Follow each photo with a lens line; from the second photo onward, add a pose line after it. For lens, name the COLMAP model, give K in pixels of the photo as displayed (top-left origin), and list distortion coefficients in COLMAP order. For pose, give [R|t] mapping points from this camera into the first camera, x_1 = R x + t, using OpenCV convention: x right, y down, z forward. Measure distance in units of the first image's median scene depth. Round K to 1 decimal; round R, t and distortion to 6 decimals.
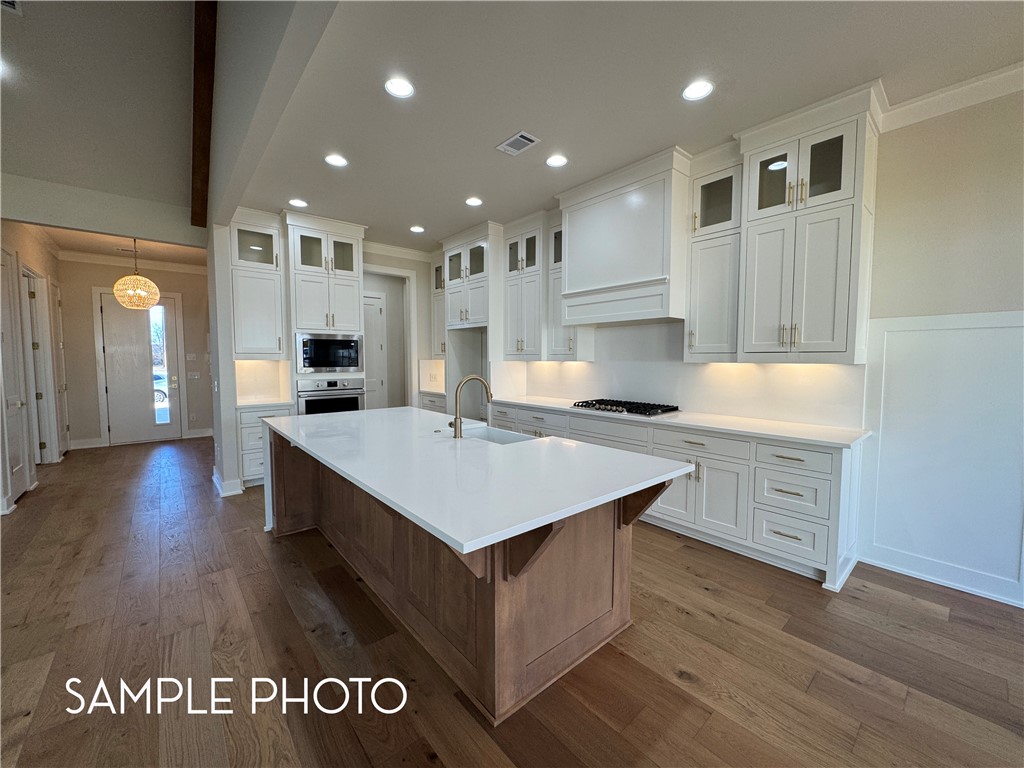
lens RADIAL K [[407.0, 0, 511.4], [0, 407.0, 385.4], [0, 0, 1]] dist [-0.001881, 0.000377]
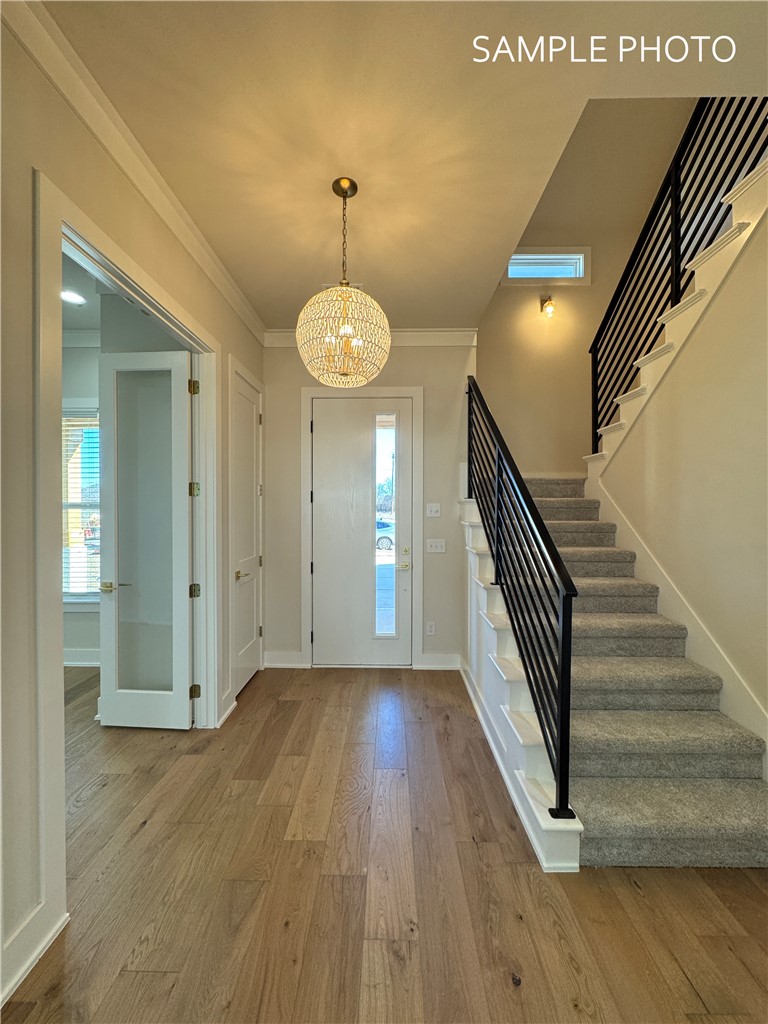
lens RADIAL K [[407.0, 0, 386.1], [0, 407.0, 512.6], [0, 0, 1]] dist [-0.001881, 0.000377]
pose [[0.749634, 0.008574, -0.661797, -0.534931], [-0.044314, 0.998323, -0.037262, -0.048203], [0.660368, 0.057259, 0.748756, 0.628001]]
